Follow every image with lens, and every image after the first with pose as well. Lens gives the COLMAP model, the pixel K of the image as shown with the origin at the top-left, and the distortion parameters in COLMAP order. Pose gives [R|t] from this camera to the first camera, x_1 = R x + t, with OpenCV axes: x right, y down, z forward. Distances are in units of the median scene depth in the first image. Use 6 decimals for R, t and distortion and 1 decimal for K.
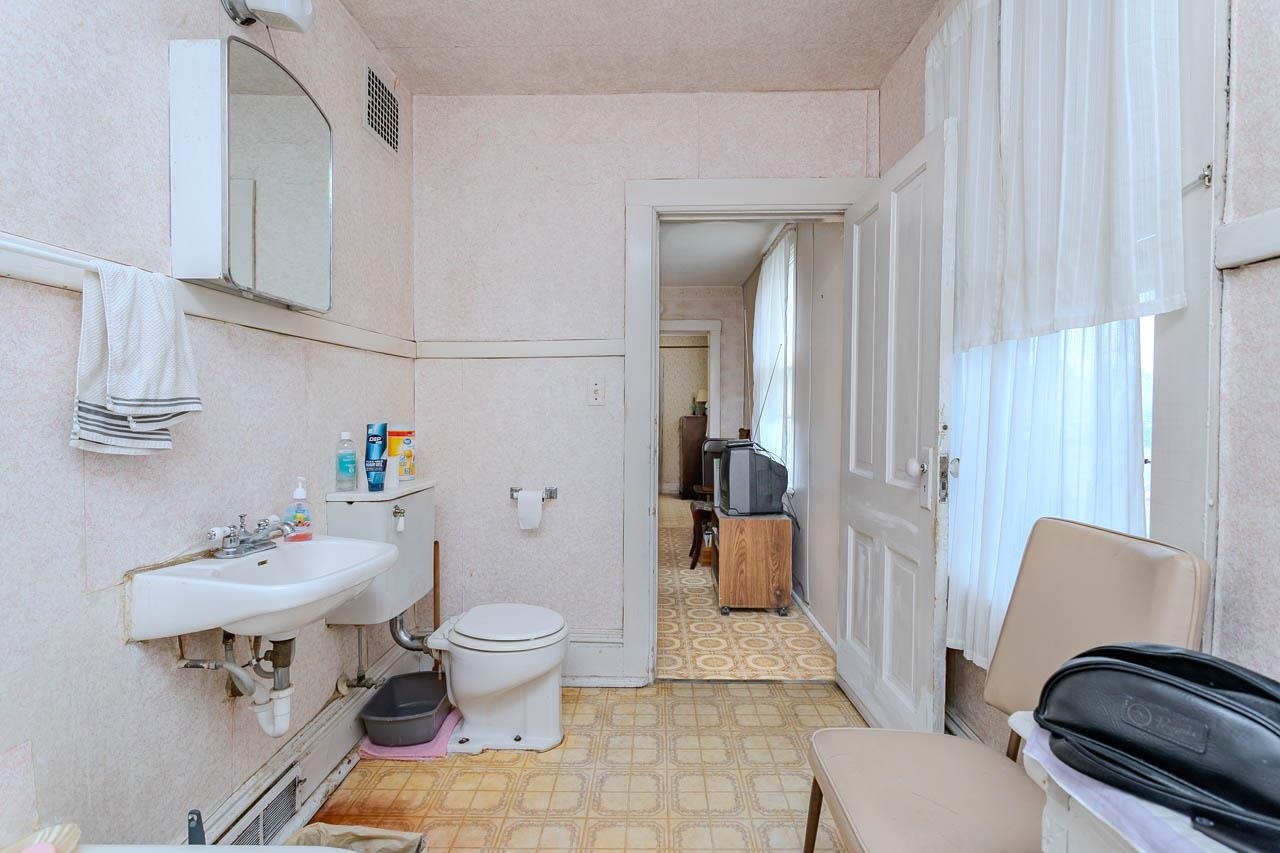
lens RADIAL K [[605.6, 0, 640.4], [0, 605.6, 422.3], [0, 0, 1]] dist [0.000338, 0.001246]
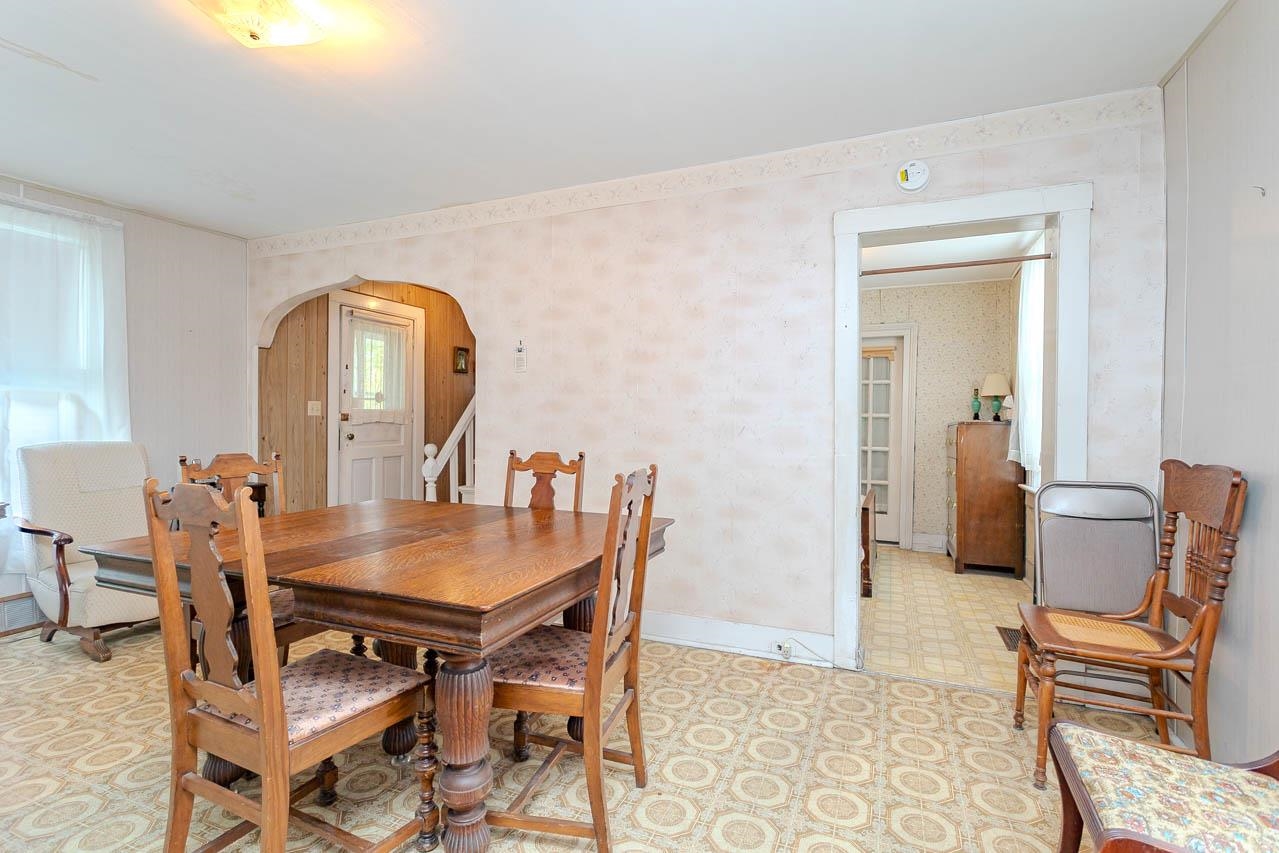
lens RADIAL K [[605.2, 0, 639.9], [0, 605.2, 422.3], [0, 0, 1]] dist [0.000338, 0.001246]
pose [[0.926582, 0.006697, -0.376034, 0.006024], [-0.008151, 0.999964, -0.002277, -0.005305], [0.376006, 0.005175, 0.926603, 0.342190]]
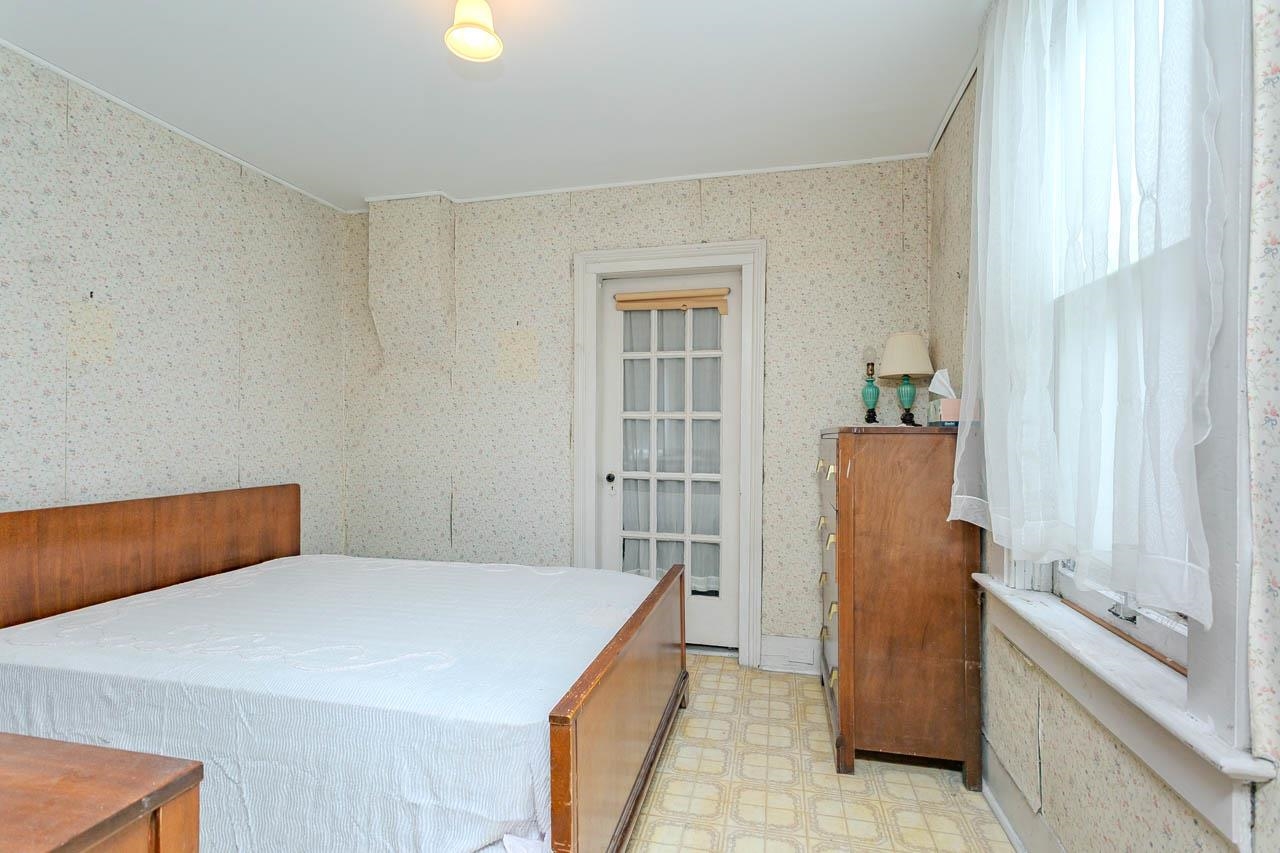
lens RADIAL K [[605.6, 0, 640.4], [0, 605.6, 422.3], [0, 0, 1]] dist [0.000338, 0.001246]
pose [[0.977140, -0.003584, -0.212566, 0.038491], [0.002395, 0.999980, -0.005849, -0.010039], [0.212582, 0.005207, 0.977129, 0.681183]]
